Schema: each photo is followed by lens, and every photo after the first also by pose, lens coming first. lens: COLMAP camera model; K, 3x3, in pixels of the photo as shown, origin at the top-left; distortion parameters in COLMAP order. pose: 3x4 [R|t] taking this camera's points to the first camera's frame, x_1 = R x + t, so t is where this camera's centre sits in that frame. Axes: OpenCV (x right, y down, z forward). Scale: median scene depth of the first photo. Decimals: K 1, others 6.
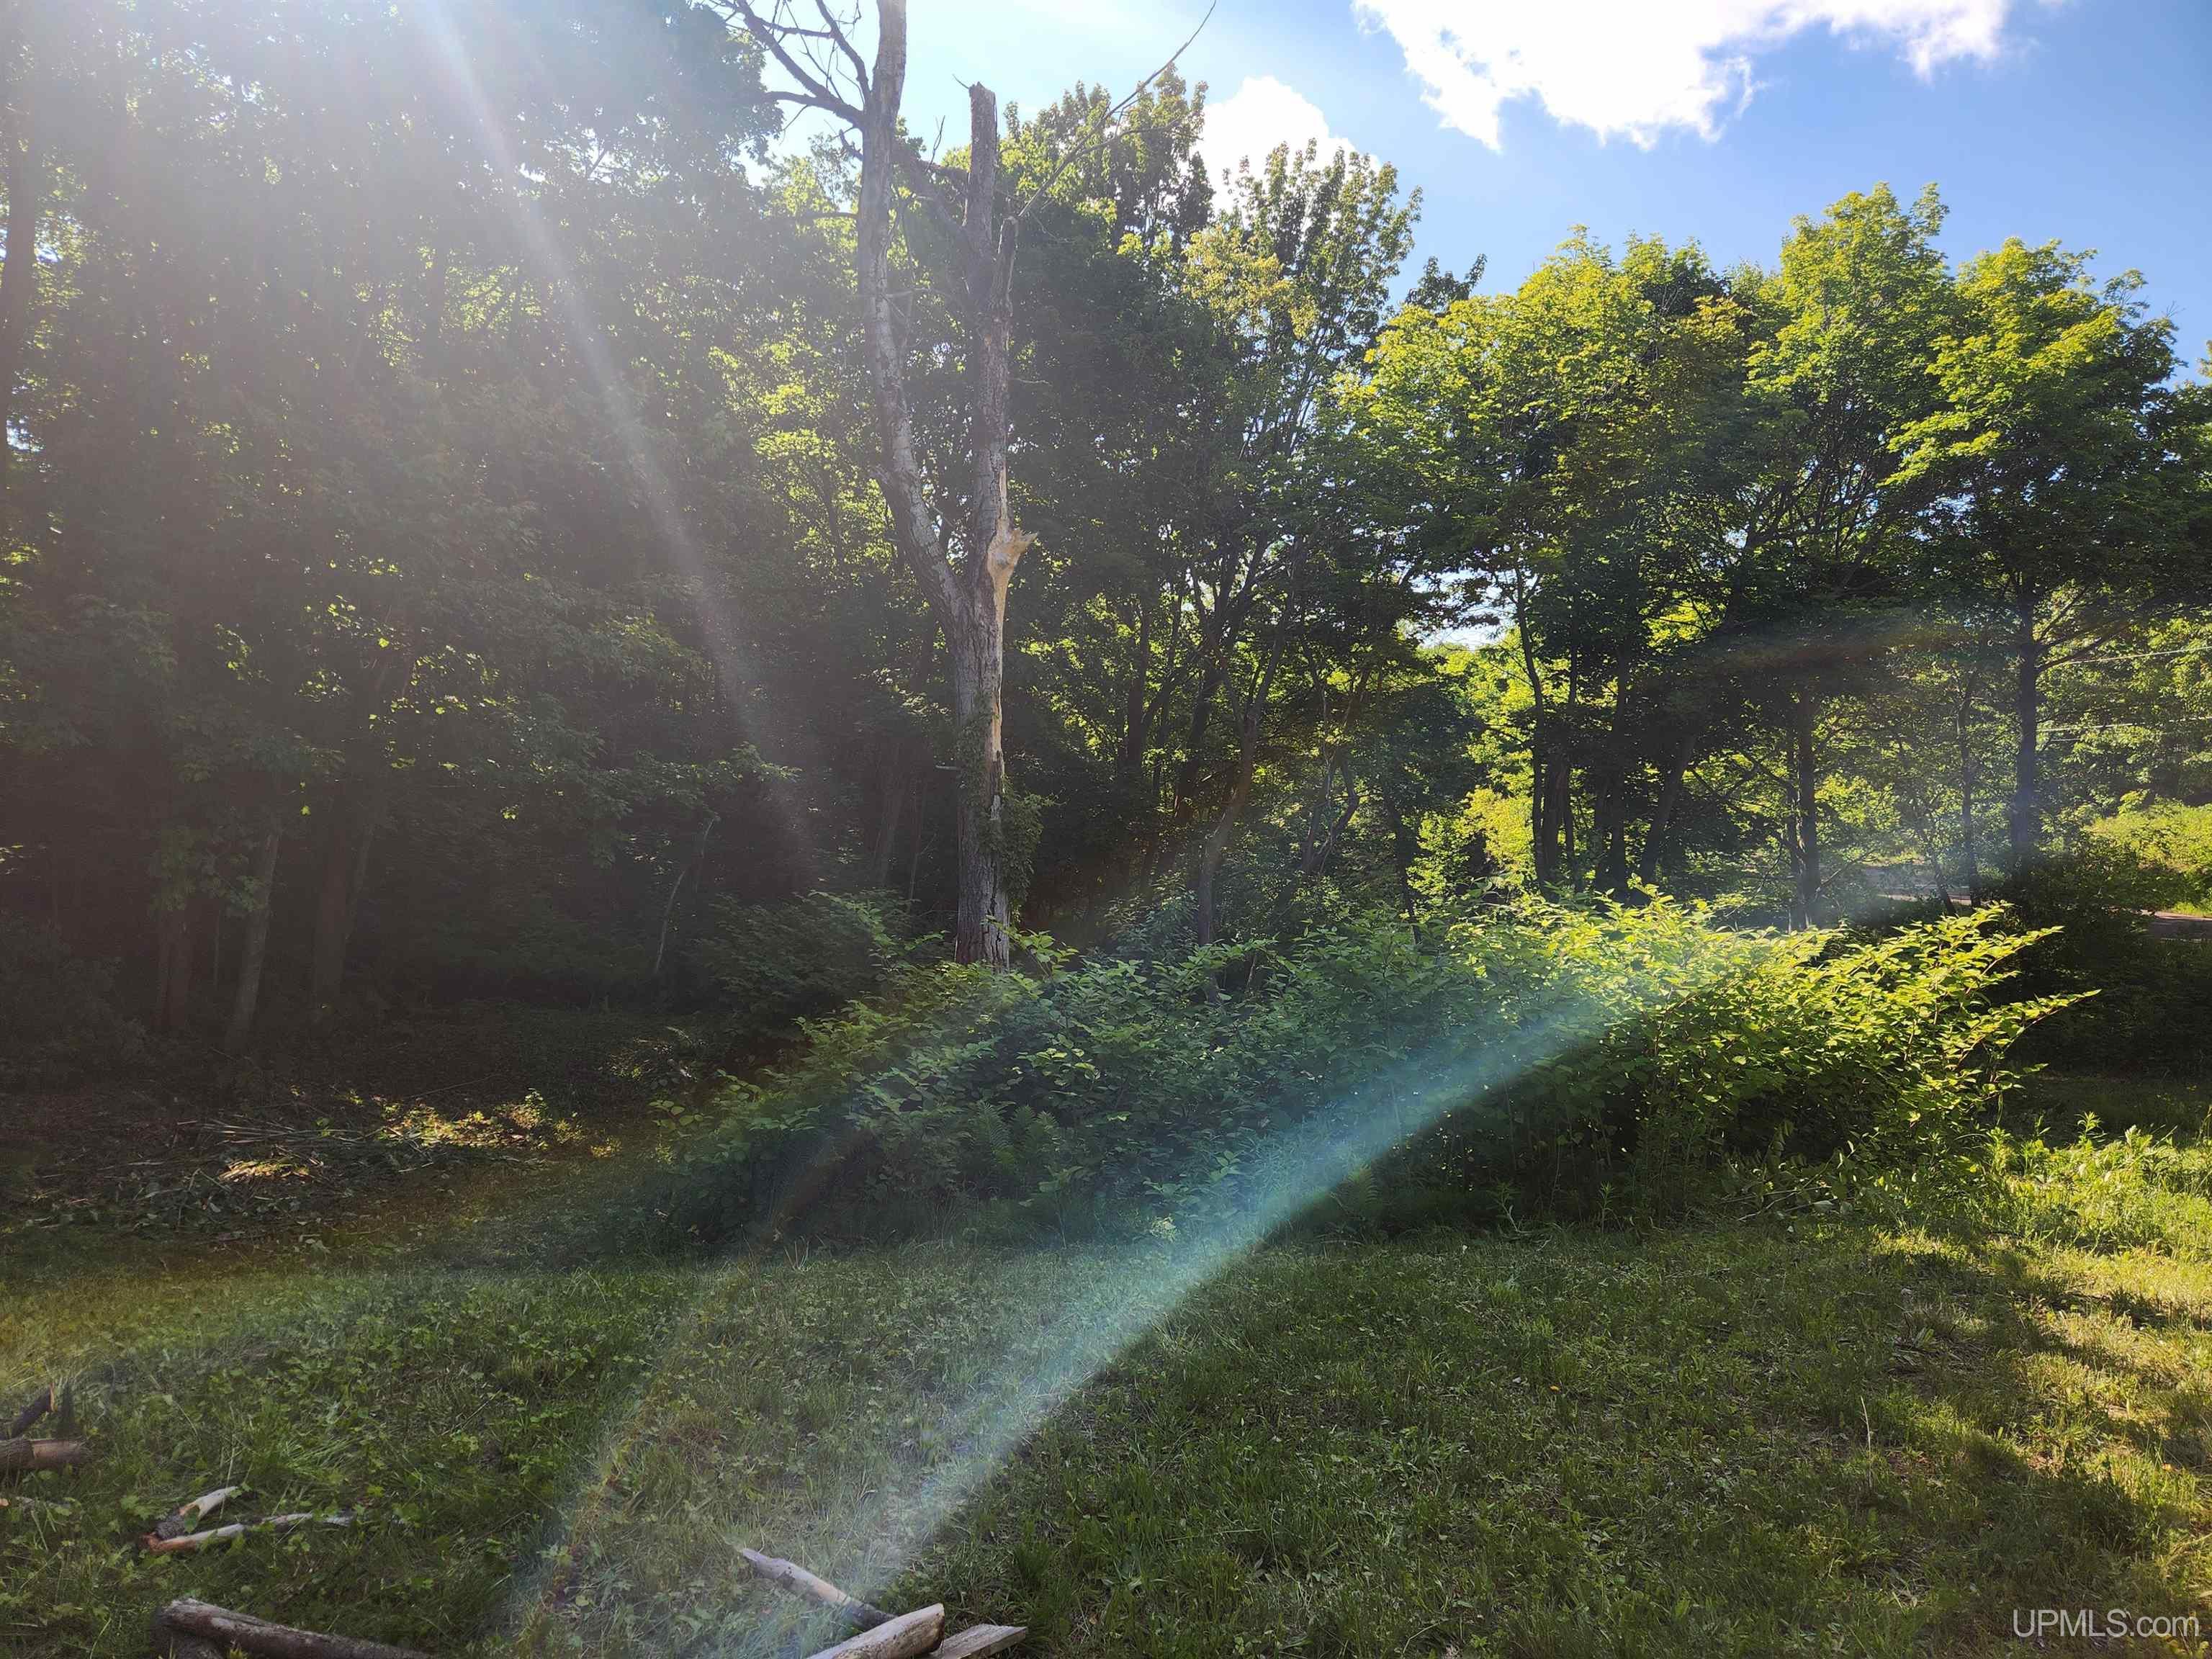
lens RADIAL K [[1482.0, 0, 1098.7], [0, 1482.0, 837.3], [0, 0, 1]] dist [0.077083, -0.066710]
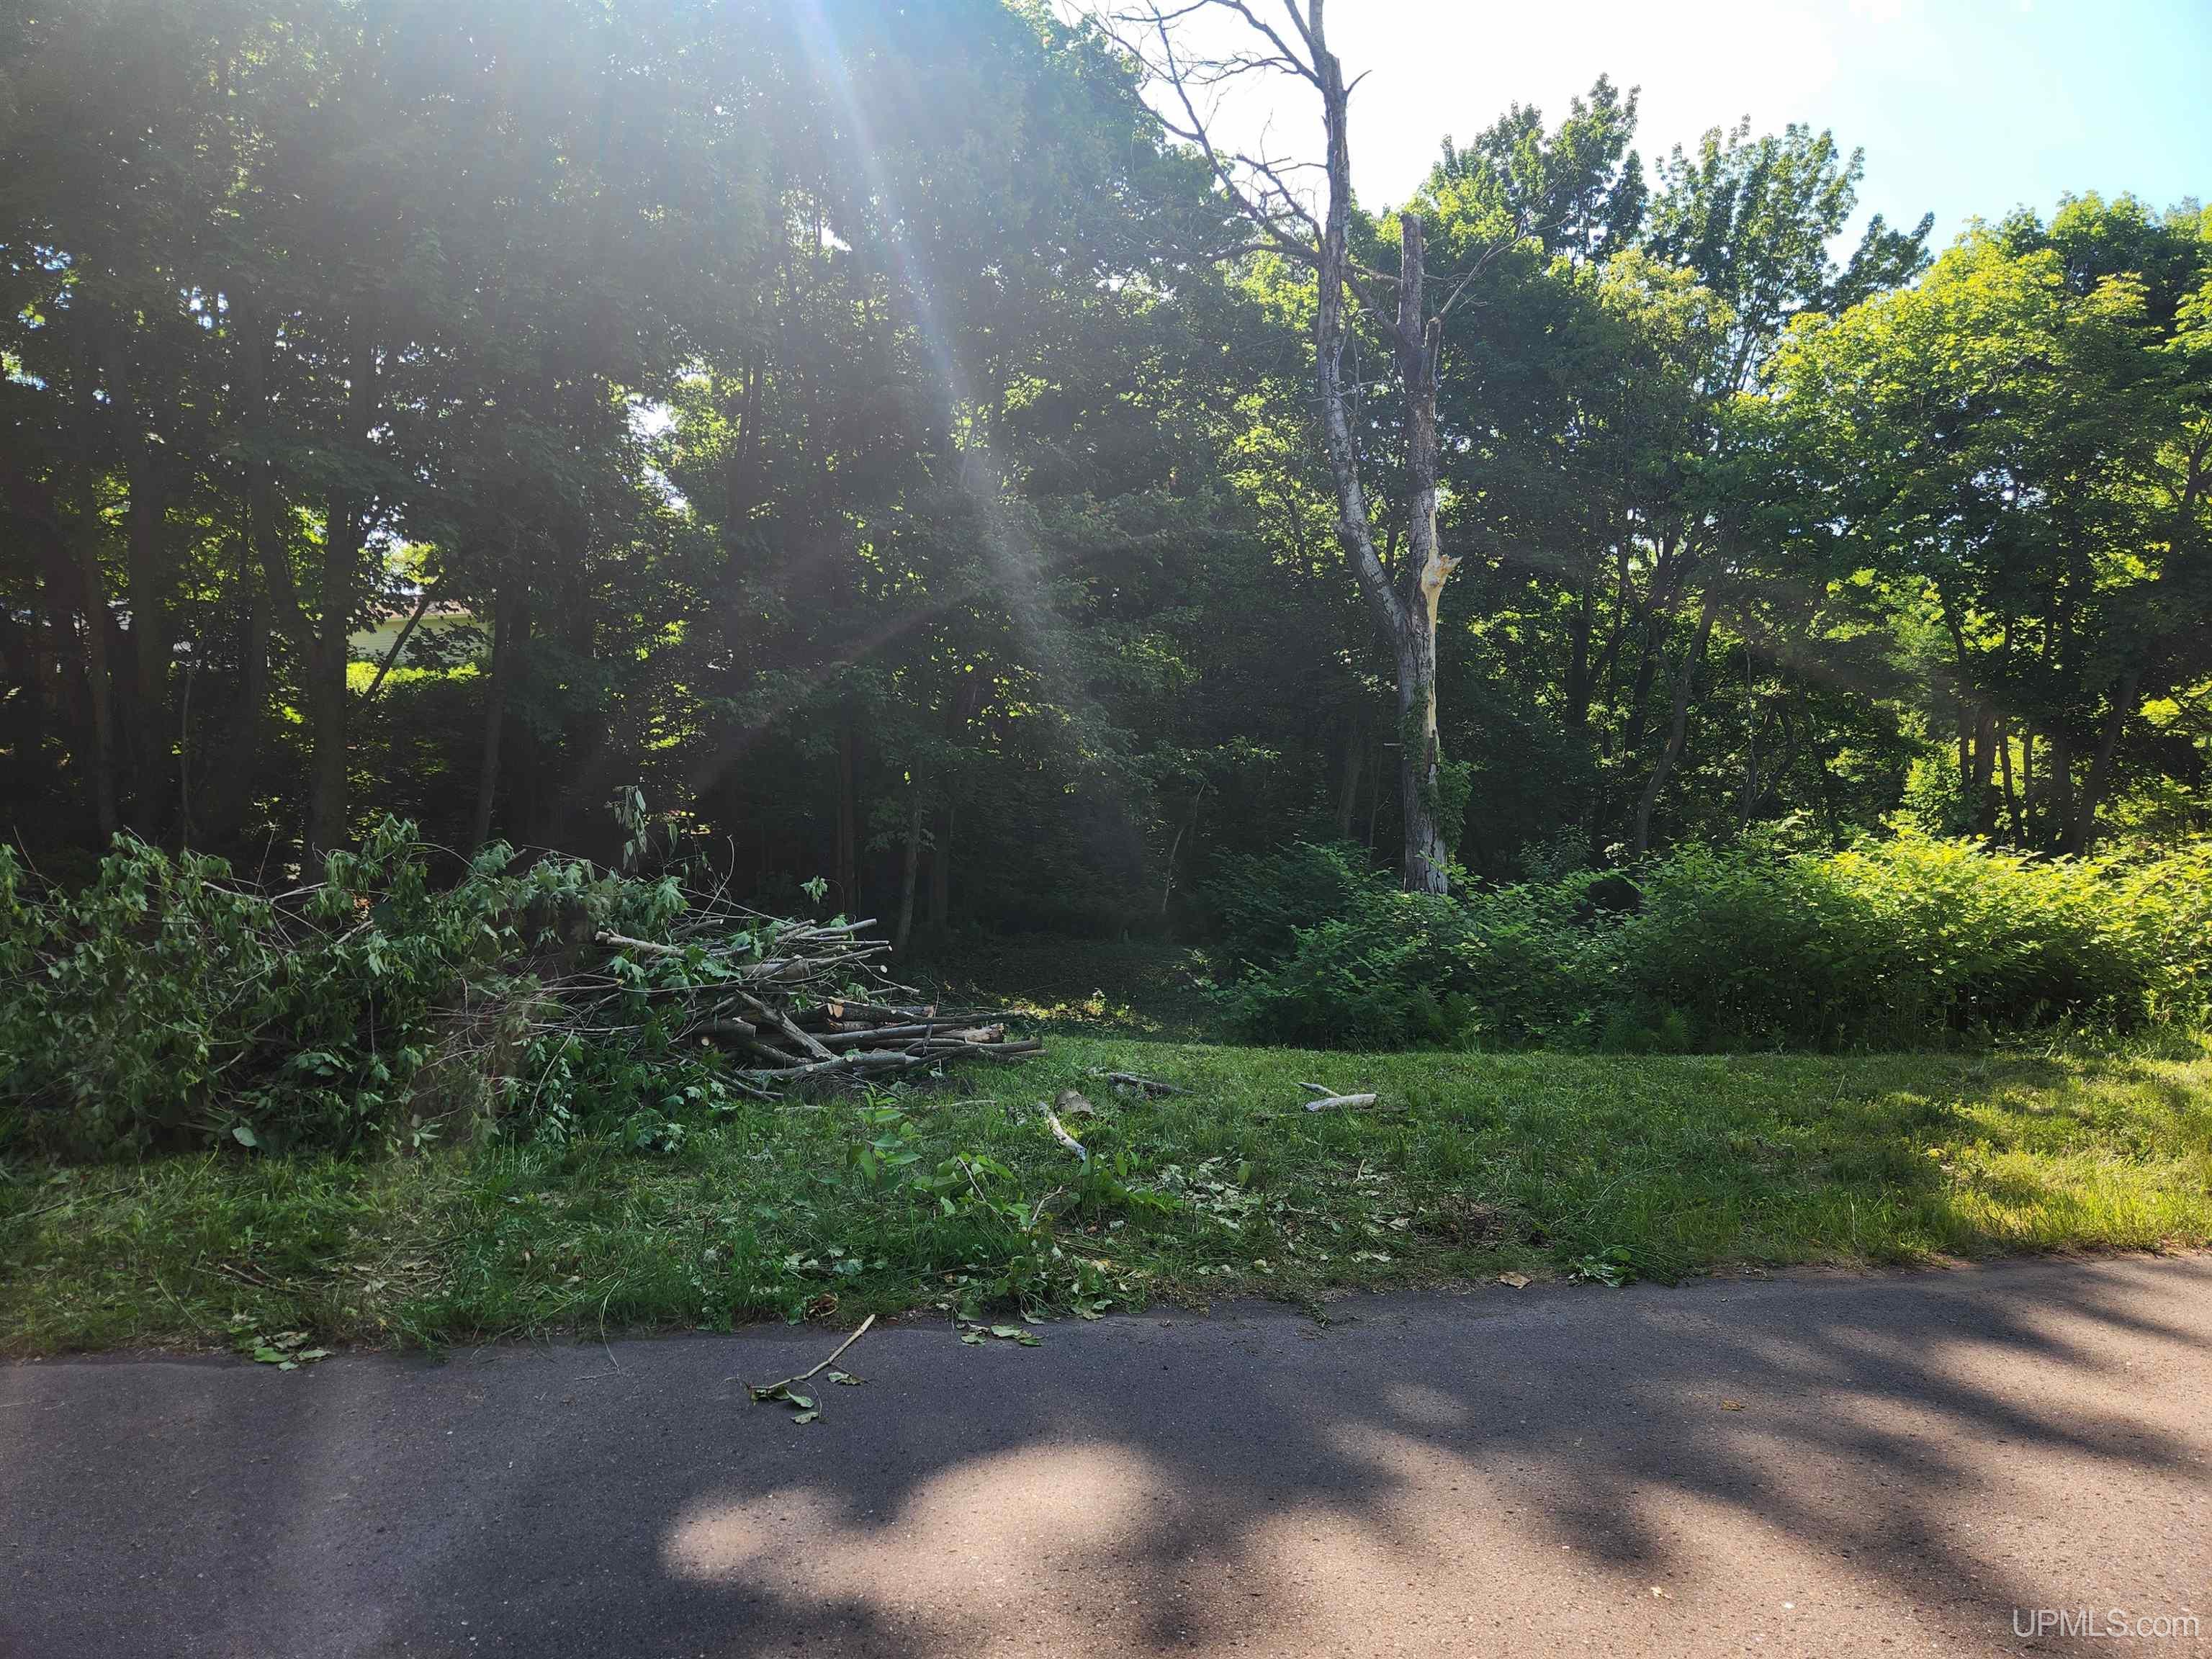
lens RADIAL K [[1482.0, 0, 1098.8], [0, 1482.0, 807.6], [0, 0, 1]] dist [0.077083, -0.066710]
pose [[0.951733, -0.026442, -0.305785, 0.048514], [0.029697, 0.999541, 0.005997, -0.007075], [0.305486, -0.014789, 0.952082, -0.317534]]
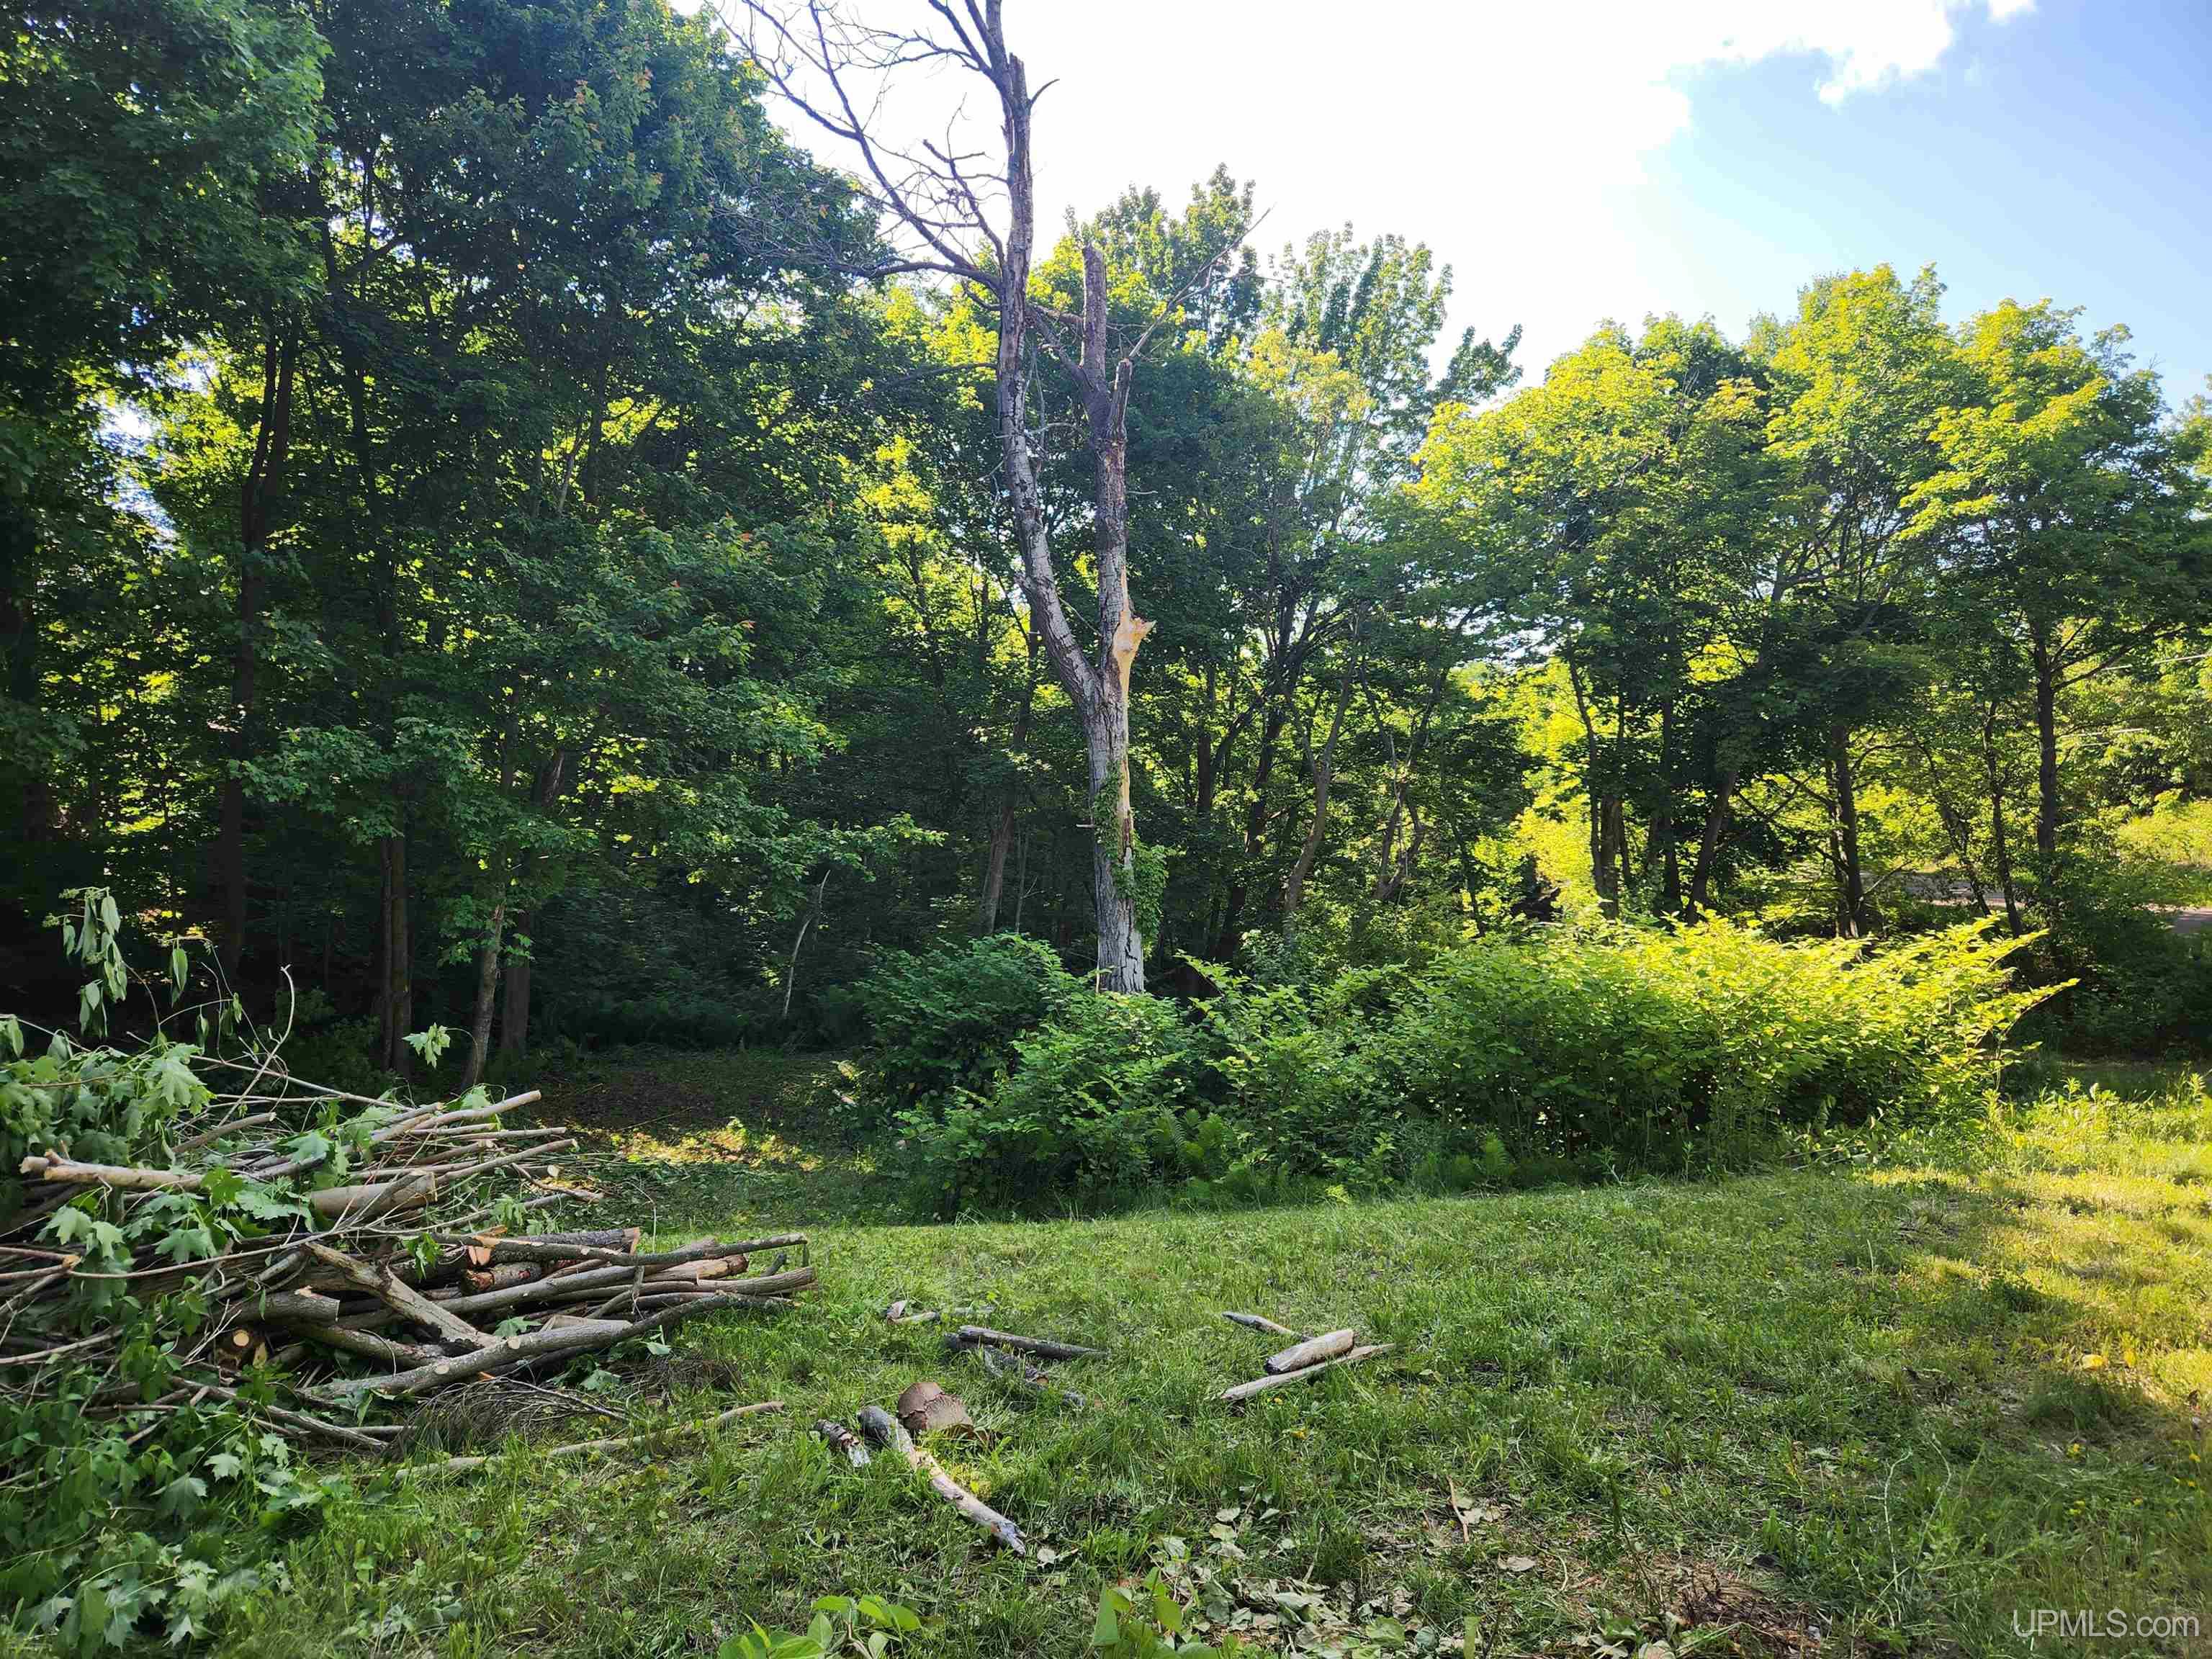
lens RADIAL K [[1482.0, 0, 1092.5], [0, 1482.0, 824.8], [0, 0, 1]] dist [0.077083, -0.066710]
pose [[0.998810, -0.039527, -0.028583, -0.063733], [0.038659, 0.998793, -0.030308, -0.012344], [0.029746, 0.029167, 0.999132, -0.160580]]
